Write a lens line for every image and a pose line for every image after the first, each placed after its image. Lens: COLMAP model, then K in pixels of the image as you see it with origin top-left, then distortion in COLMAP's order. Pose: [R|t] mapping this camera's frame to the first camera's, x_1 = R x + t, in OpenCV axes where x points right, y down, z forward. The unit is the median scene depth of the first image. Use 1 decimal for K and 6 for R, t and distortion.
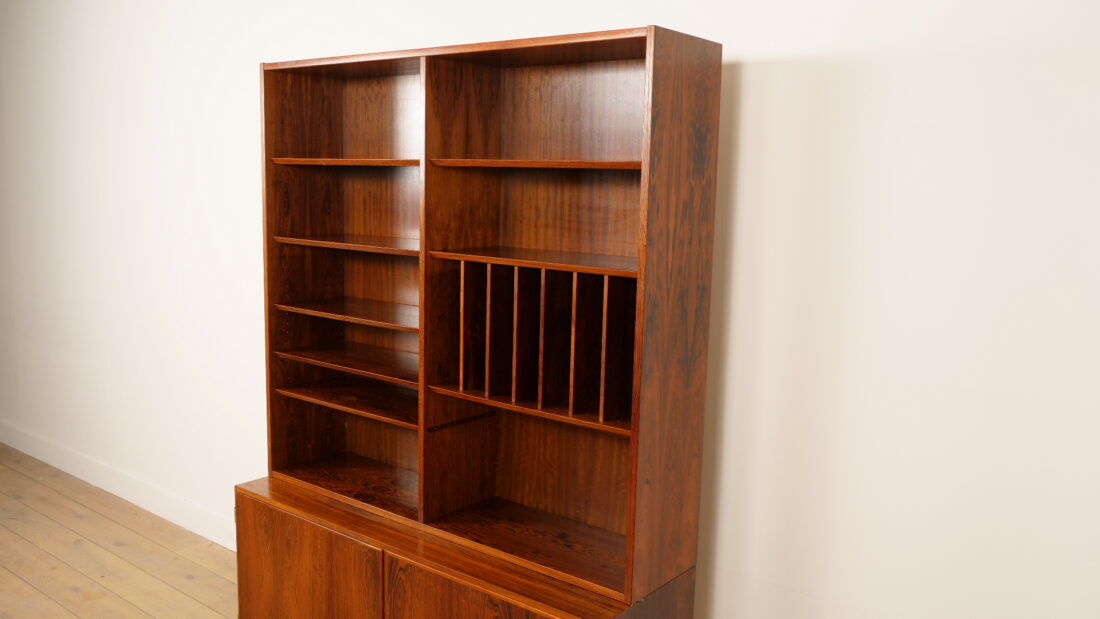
lens RADIAL K [[916.9, 0, 550.0], [0, 916.9, 309.5], [0, 0, 1]] dist [-0.036076, 0.003856]
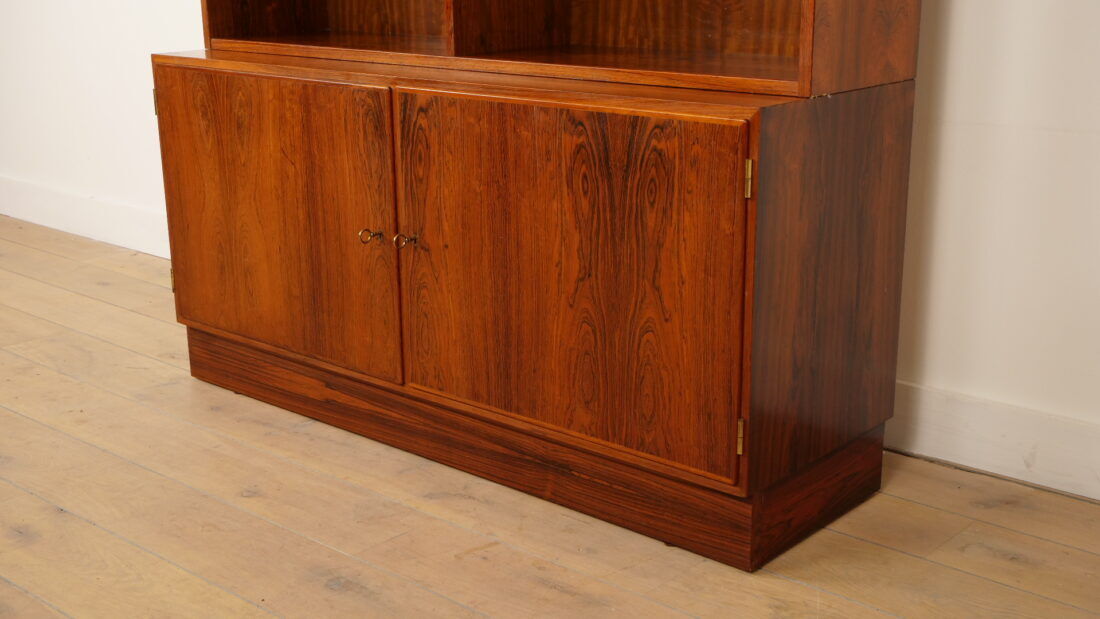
lens RADIAL K [[1327.9, 0, 550.0], [0, 1327.9, 309.5], [0, 0, 1]] dist [0.026552, 0.004130]
pose [[0.997714, -0.018191, -0.065089, -0.020653], [0.026777, 0.990676, 0.133580, 0.280795], [0.062052, -0.135017, 0.988898, 0.105170]]
